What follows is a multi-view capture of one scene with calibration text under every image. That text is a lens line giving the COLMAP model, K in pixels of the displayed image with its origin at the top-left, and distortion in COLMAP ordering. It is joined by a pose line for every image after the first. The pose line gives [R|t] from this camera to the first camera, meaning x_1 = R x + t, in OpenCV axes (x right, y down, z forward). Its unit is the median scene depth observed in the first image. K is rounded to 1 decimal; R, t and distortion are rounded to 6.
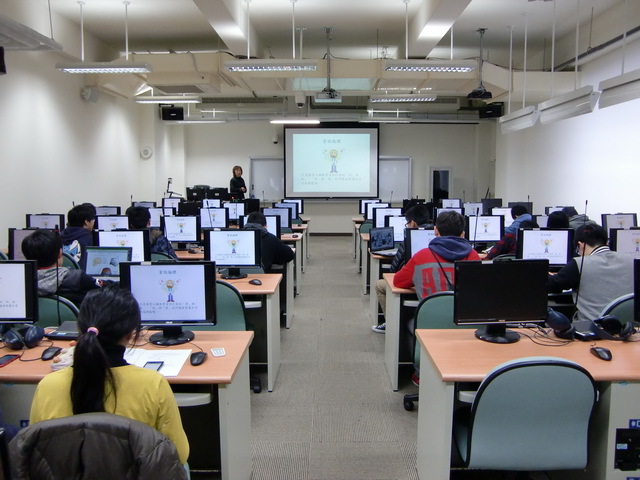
lens RADIAL K [[496.4, 0, 320.4], [0, 496.4, 235.5], [0, 0, 1]] dist [-0.098108, 0.067841]
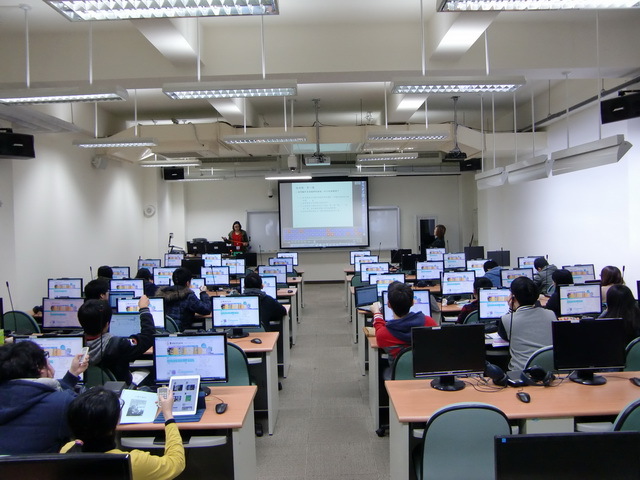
lens RADIAL K [[496.4, 0, 322.5], [0, 496.4, 241.3], [0, 0, 1]] dist [-0.098108, 0.067841]
pose [[0.999622, -0.024626, 0.012199, 0.008266], [0.025410, 0.997295, -0.068974, -0.026029], [-0.010467, 0.069258, 0.997544, -0.087770]]
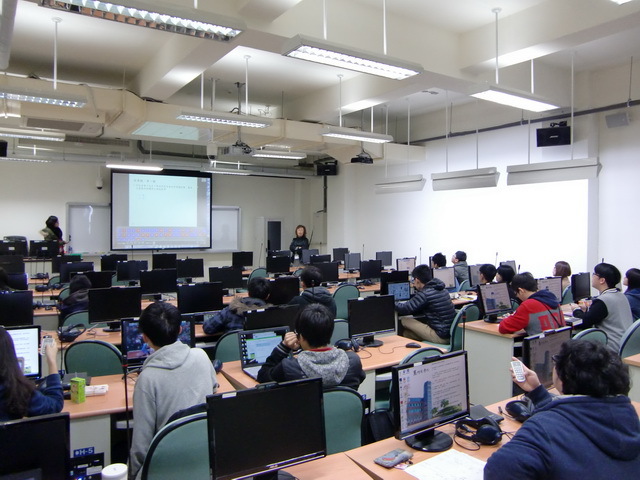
lens RADIAL K [[496.4, 0, 323.5], [0, 496.4, 235.4], [0, 0, 1]] dist [-0.098108, 0.067841]
pose [[0.829940, -0.008123, 0.557793, -0.395738], [0.054900, 0.996230, -0.067177, -0.036323], [-0.555144, 0.086375, 0.827257, 0.099172]]
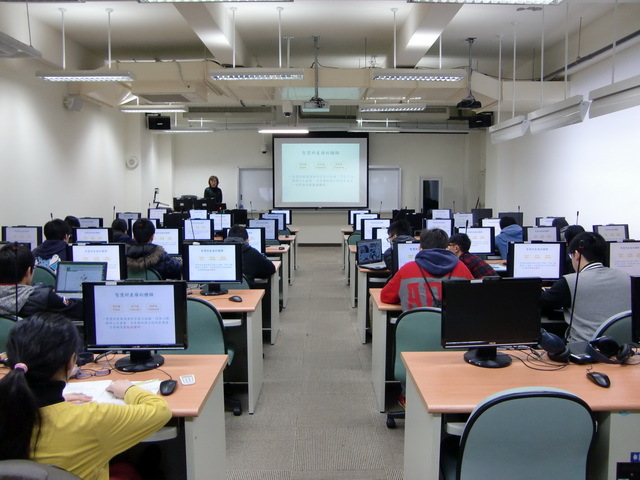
lens RADIAL K [[496.4, 0, 321.1], [0, 496.4, 234.5], [0, 0, 1]] dist [-0.098108, 0.067841]
pose [[0.999830, -0.002011, 0.018335, 0.007373], [0.002382, 0.999793, -0.020197, -0.004635], [-0.018290, 0.020238, 0.999628, 0.018569]]
